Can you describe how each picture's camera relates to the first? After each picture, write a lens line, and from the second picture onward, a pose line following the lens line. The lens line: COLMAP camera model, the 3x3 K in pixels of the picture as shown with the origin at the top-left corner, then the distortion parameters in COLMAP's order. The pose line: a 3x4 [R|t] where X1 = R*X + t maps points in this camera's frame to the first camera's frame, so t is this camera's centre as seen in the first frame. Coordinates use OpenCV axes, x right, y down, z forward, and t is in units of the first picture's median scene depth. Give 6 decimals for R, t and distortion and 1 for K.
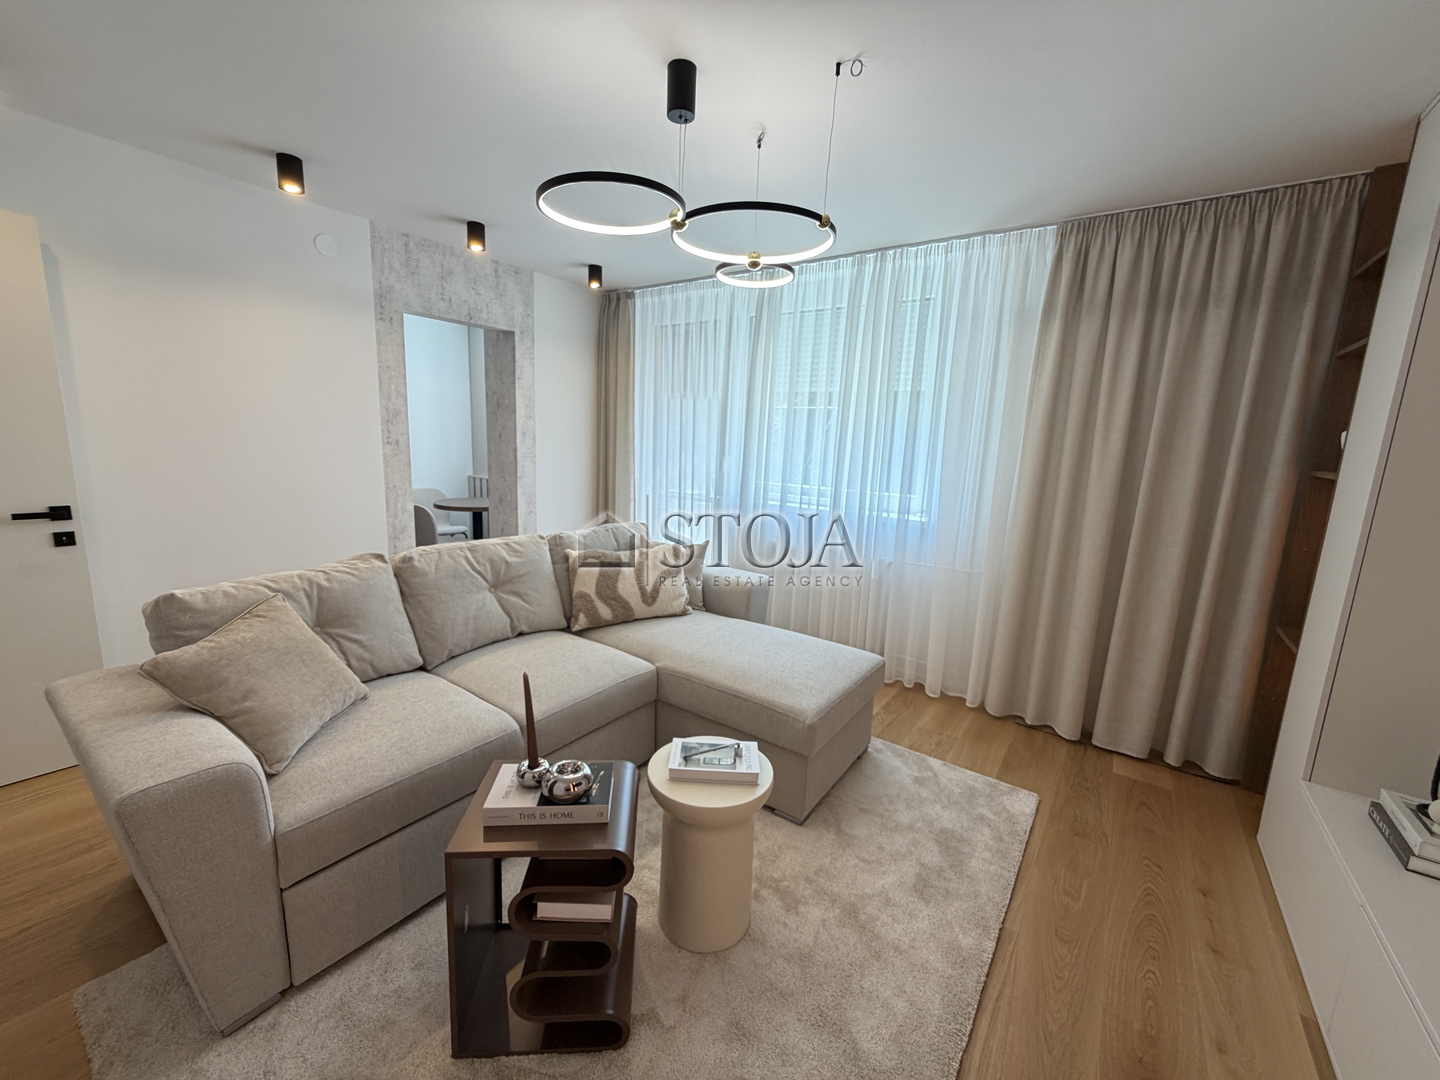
lens RADIAL K [[572.6, 0, 715.1], [0, 572.6, 538.3], [0, 0, 1]] dist [0.000869, 0.000142]
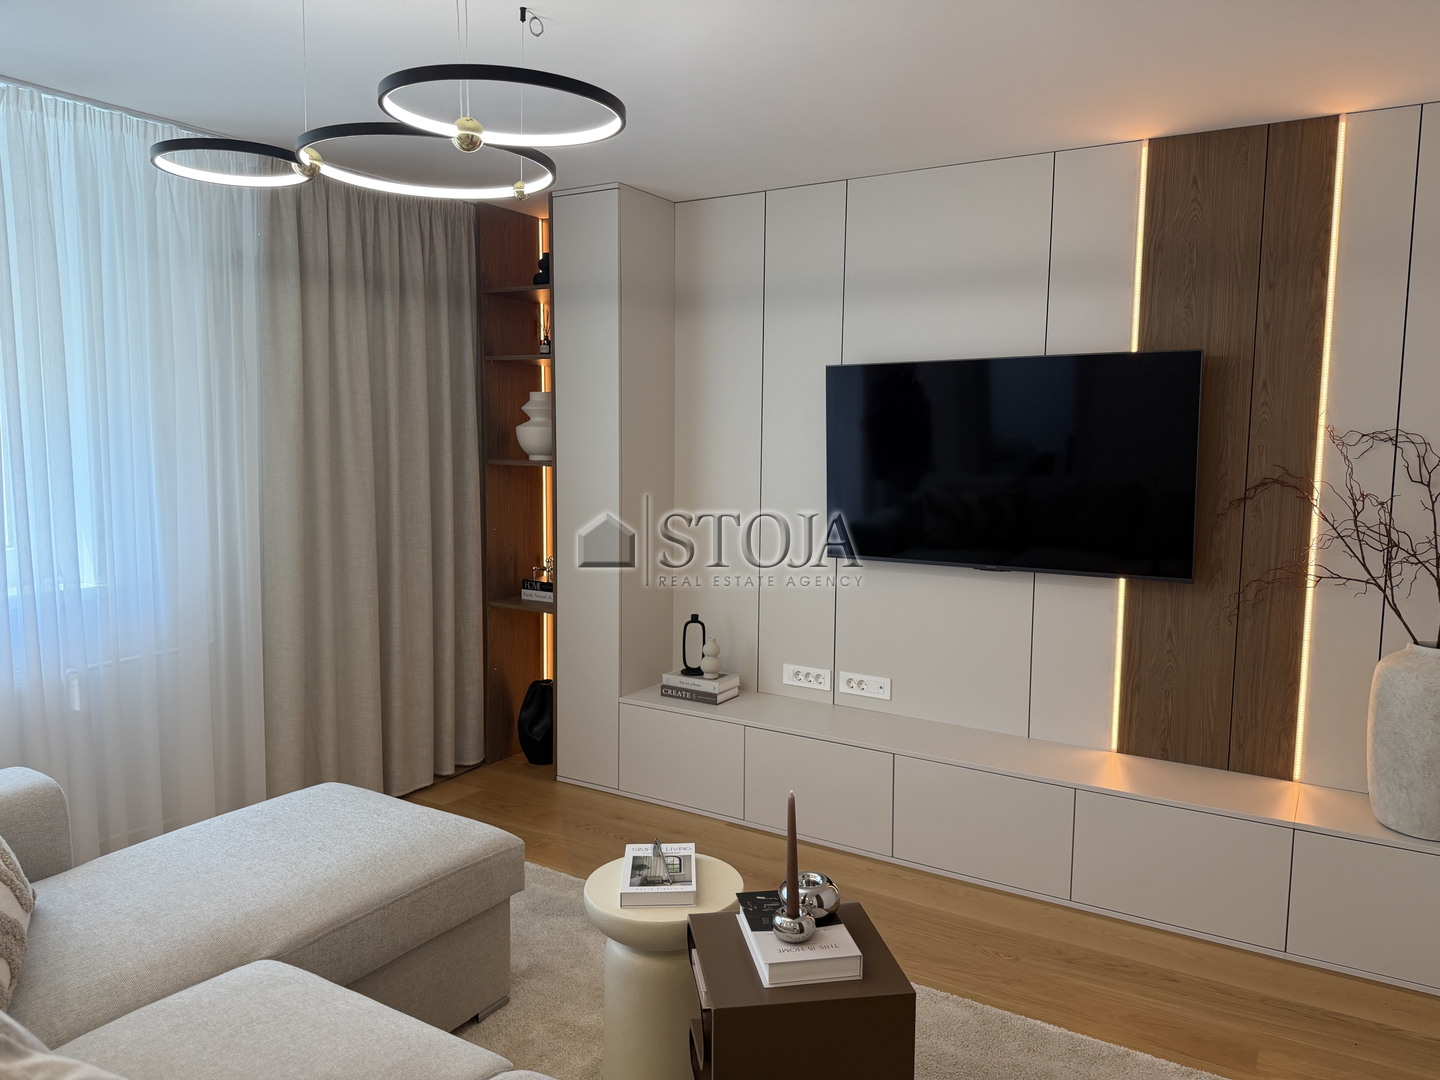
lens RADIAL K [[1009.0, 0, 735.4], [0, 1009.0, 534.4], [0, 0, 1]] dist [0.063774, -0.079197]
pose [[-0.071572, -0.136550, 0.988044, -1.271879], [0.159698, 0.976237, 0.146486, -0.246171], [-0.984568, 0.168273, -0.048064, 0.847695]]
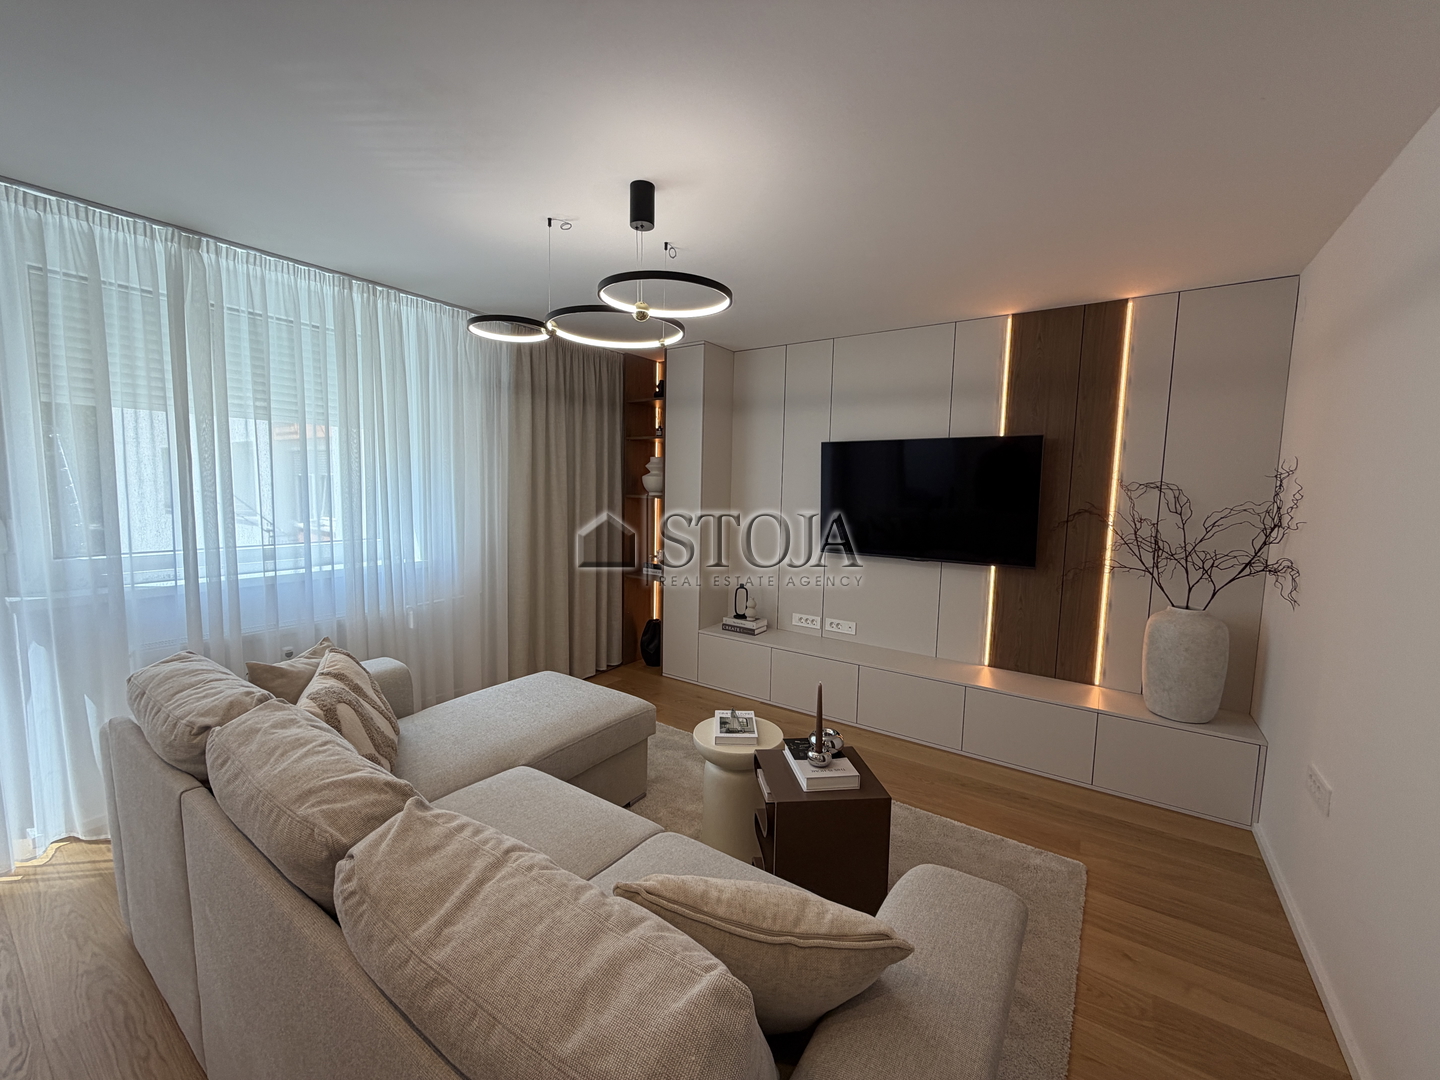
lens RADIAL K [[572.6, 0, 715.1], [0, 572.6, 538.3], [0, 0, 1]] dist [0.000869, 0.000142]
pose [[-0.013662, -0.130668, 0.991332, -1.269904], [0.154274, 0.979278, 0.131205, -0.243632], [-0.987934, 0.154729, 0.006780, 0.927942]]
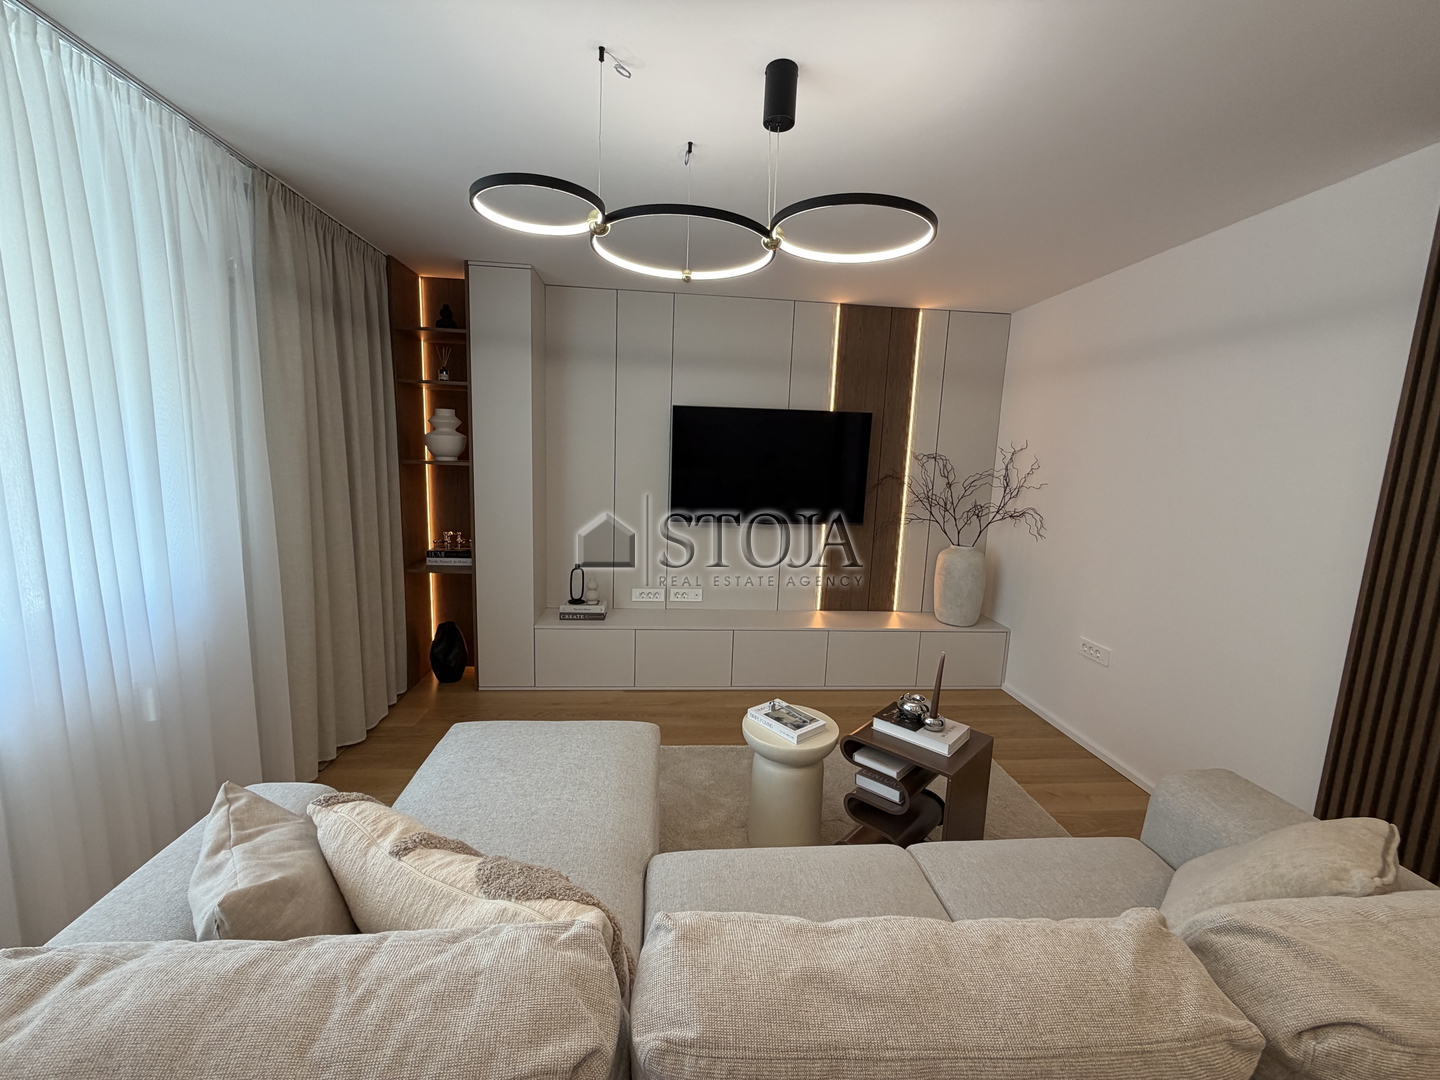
lens RADIAL K [[572.6, 0, 715.1], [0, 572.6, 538.3], [0, 0, 1]] dist [0.000869, 0.000142]
pose [[-0.647381, -0.173402, 0.742179, -0.754053], [0.072605, 0.955316, 0.286531, -0.376934], [-0.758700, 0.239380, -0.605864, 1.743842]]
